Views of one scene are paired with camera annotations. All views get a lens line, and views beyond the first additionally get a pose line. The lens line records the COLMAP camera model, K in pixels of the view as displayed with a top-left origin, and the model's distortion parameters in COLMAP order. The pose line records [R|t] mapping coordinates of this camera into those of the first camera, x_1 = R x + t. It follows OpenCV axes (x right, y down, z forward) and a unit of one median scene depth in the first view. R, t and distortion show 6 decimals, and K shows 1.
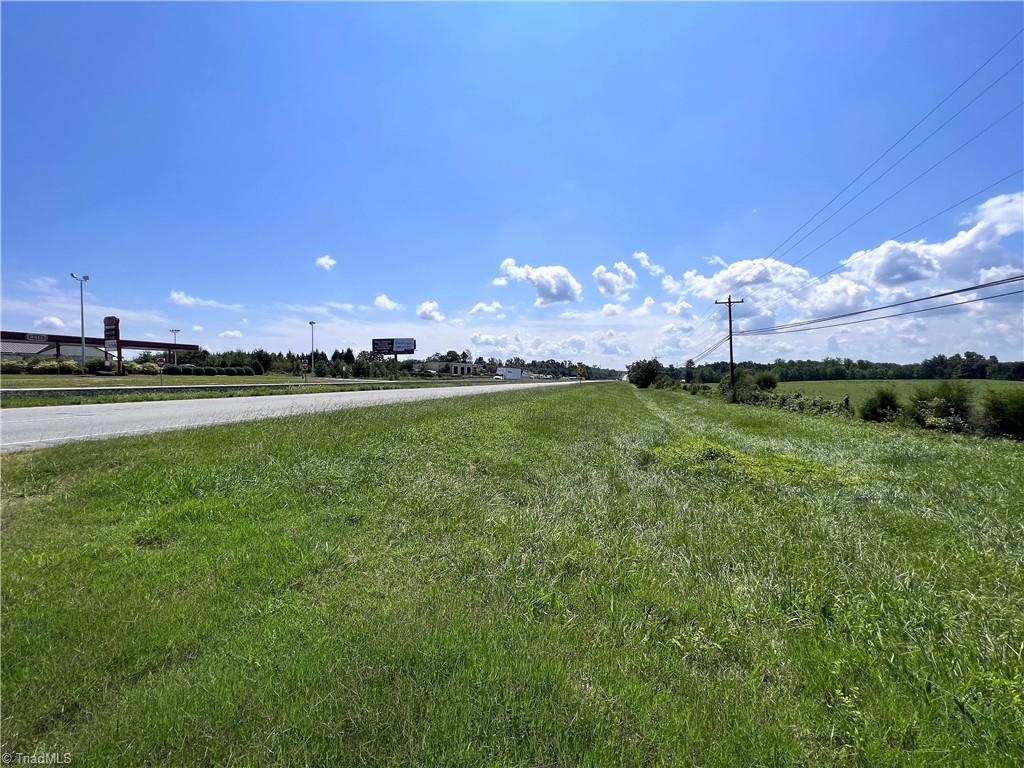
lens RADIAL K [[411.8, 0, 504.7], [0, 411.8, 382.3], [0, 0, 1]] dist [-0.000481, -0.000084]
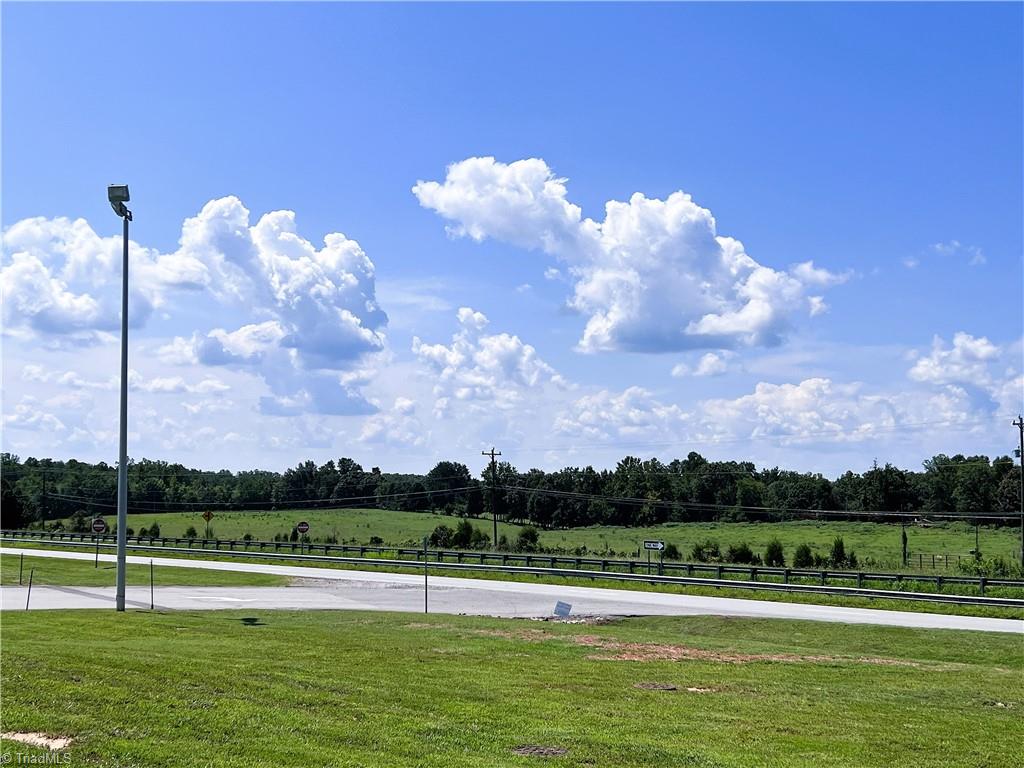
lens RADIAL K [[1274.3, 0, 512.0], [0, 1274.3, 384.0], [0, 0, 1]] dist [0.093496, -0.017130]
pose [[0.498461, 0.083989, 0.862834, -0.268717], [-0.002639, 0.995438, -0.095373, -0.009168], [-0.866908, 0.045263, 0.496408, -0.066793]]
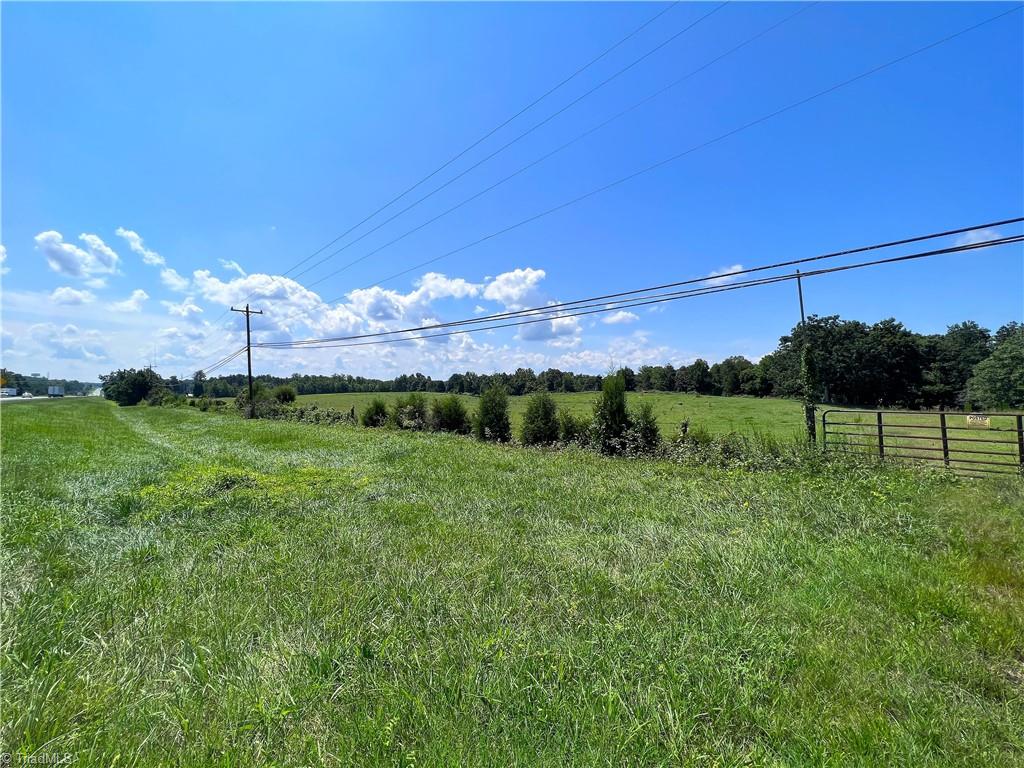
lens RADIAL K [[407.8, 0, 514.1], [0, 407.8, 380.6], [0, 0, 1]] dist [-0.001068, -0.000056]
pose [[0.471396, 0.018369, 0.881730, 0.005540], [0.014564, 0.999485, -0.028609, -0.000257], [-0.881801, 0.026328, 0.470886, 0.011487]]
